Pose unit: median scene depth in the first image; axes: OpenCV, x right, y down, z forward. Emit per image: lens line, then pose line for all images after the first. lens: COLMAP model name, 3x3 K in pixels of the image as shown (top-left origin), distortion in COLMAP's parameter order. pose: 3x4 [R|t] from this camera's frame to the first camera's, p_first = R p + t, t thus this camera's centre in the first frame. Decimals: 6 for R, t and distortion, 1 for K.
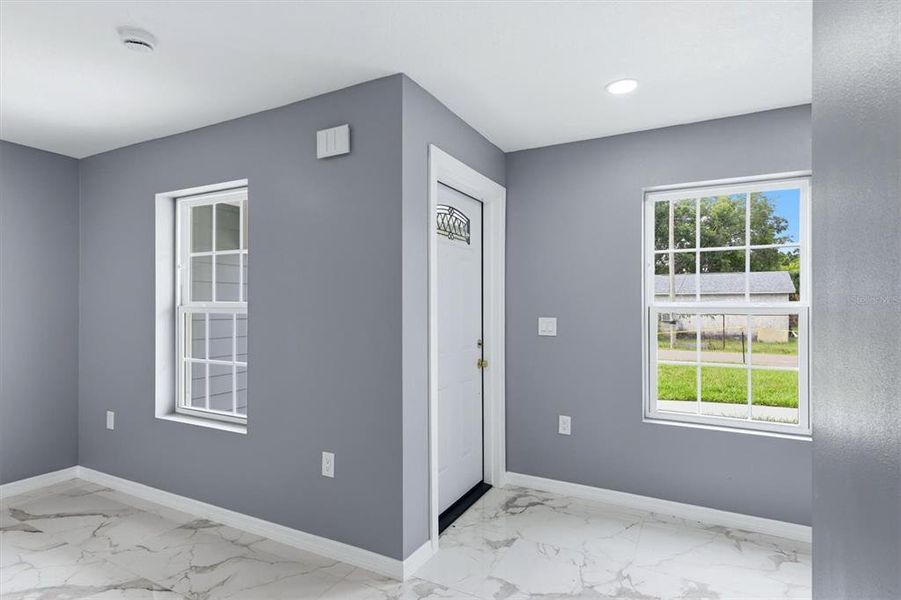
lens RADIAL K [[471.4, 0, 450.5], [0, 471.4, 300.0], [0, 0, 1]] dist [0.022223, -0.000286]
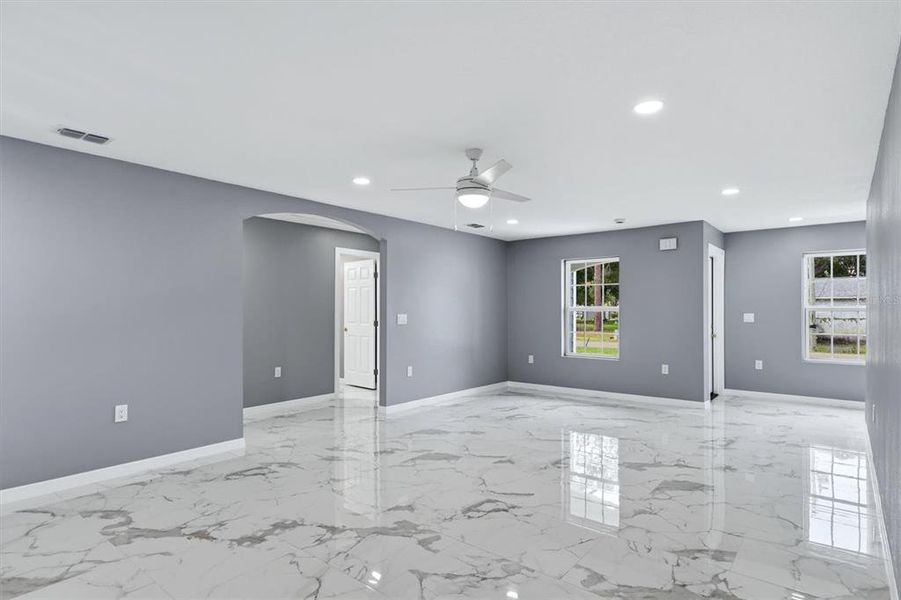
lens RADIAL K [[488.2, 0, 442.7], [0, 488.2, 309.6], [0, 0, 1]] dist [0.010623, -0.001319]
pose [[0.979074, -0.001775, -0.203494, -0.696300], [0.003275, 0.999970, 0.007037, 0.000485], [0.203476, -0.007556, 0.979051, -1.427794]]
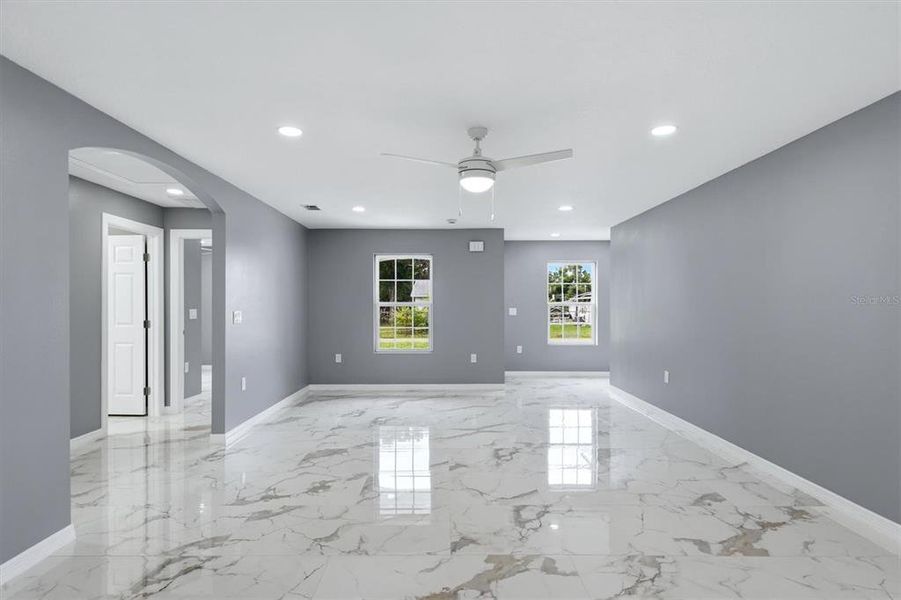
lens RADIAL K [[488.2, 0, 442.7], [0, 488.2, 309.6], [0, 0, 1]] dist [0.010623, -0.001319]
pose [[0.883721, -0.007246, 0.467958, -1.401073], [-0.000922, 0.999851, 0.017223, 0.000536], [-0.468014, -0.015651, 0.883583, -1.181528]]
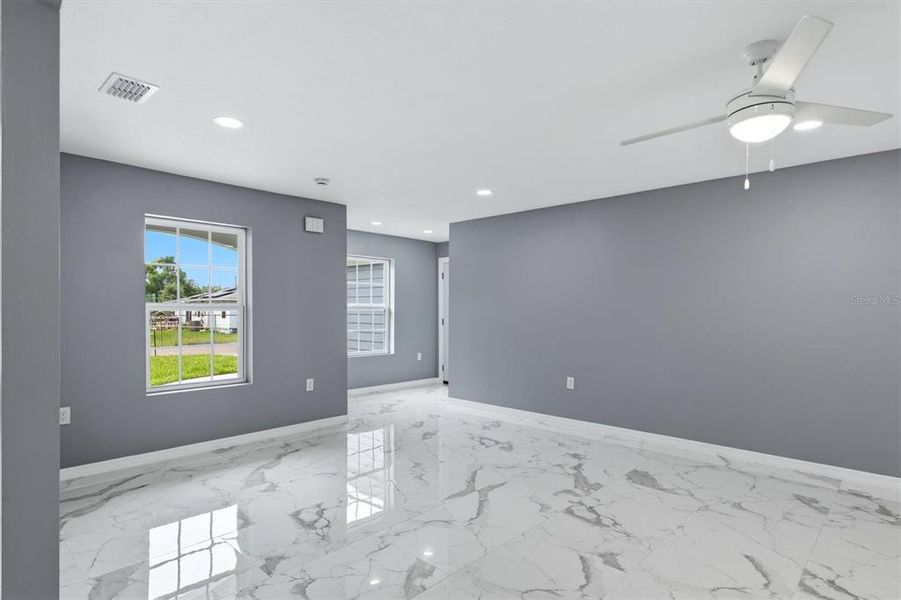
lens RADIAL K [[488.2, 0, 442.7], [0, 488.2, 309.6], [0, 0, 1]] dist [0.010623, -0.001319]
pose [[0.261570, -0.003701, 0.965177, -1.634768], [-0.009615, 0.999933, 0.006439, 0.007668], [-0.965137, -0.010964, 0.261517, -0.063353]]
